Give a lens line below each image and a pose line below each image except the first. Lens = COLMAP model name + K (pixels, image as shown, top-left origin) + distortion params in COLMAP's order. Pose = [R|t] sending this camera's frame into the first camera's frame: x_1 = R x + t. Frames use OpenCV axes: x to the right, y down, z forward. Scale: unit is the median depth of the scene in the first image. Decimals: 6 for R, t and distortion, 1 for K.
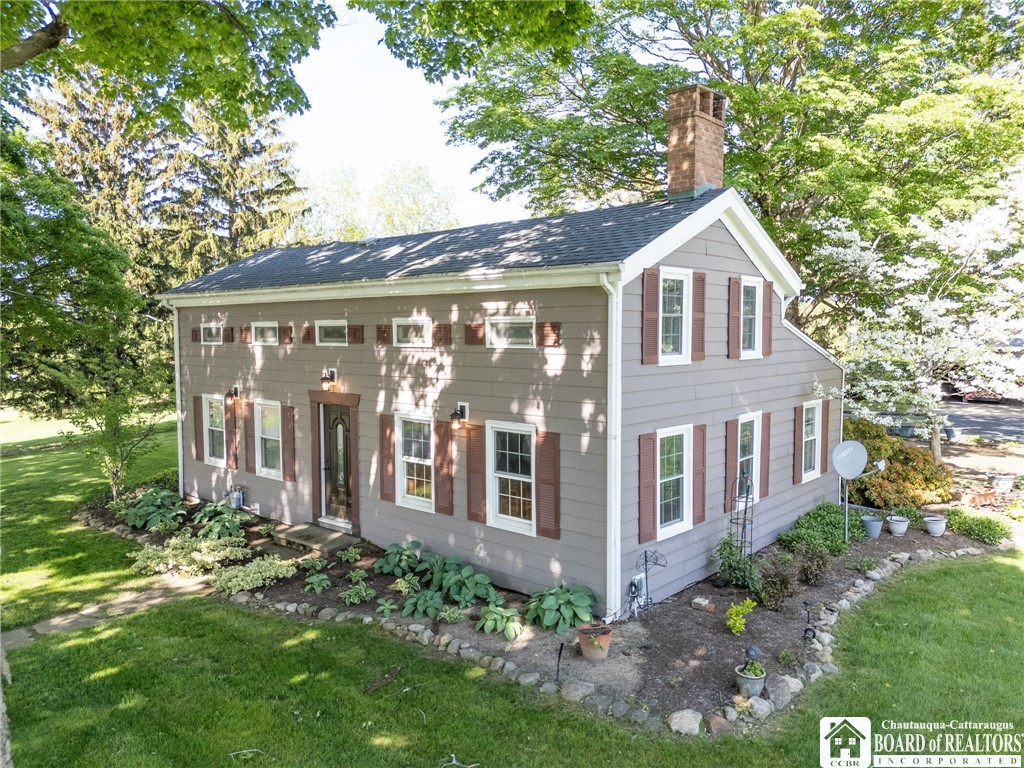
lens RADIAL K [[764.2, 0, 513.6], [0, 764.2, 378.2], [0, 0, 1]] dist [0.033381, -0.006025]
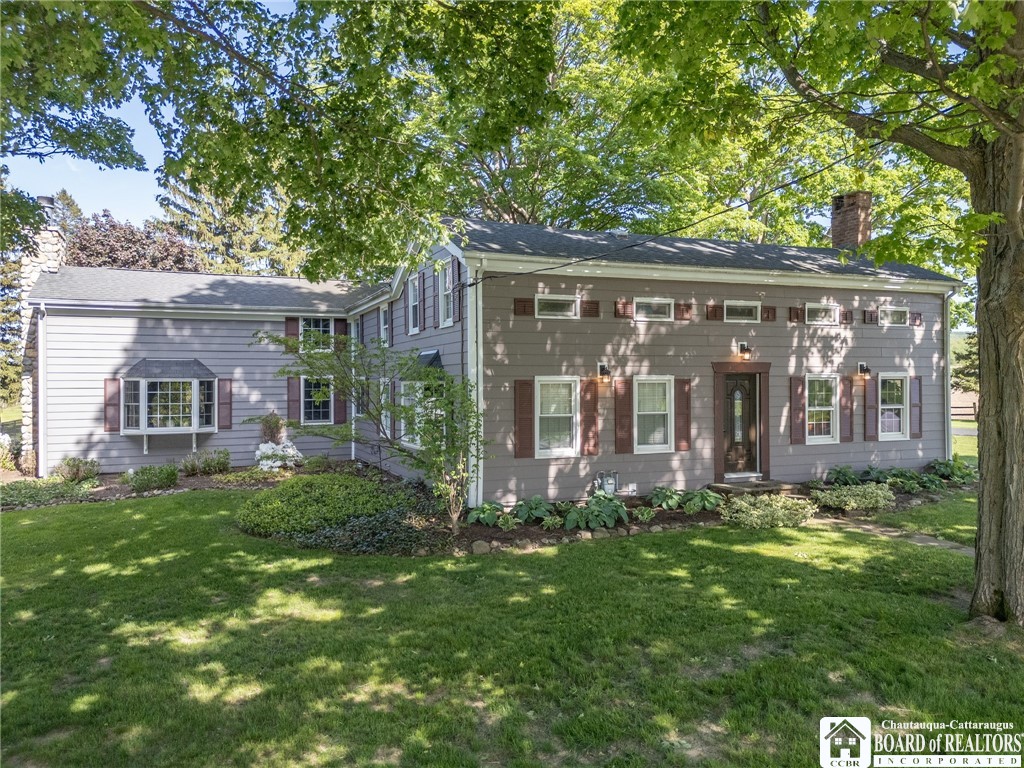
lens RADIAL K [[764.2, 0, 512.0], [0, 764.2, 379.0], [0, 0, 1]] dist [0.033381, -0.006025]
pose [[0.449103, -0.003052, 0.893475, -1.651361], [0.059667, 0.997864, -0.026583, 0.062734], [-0.891485, 0.065249, 0.448326, 0.895657]]
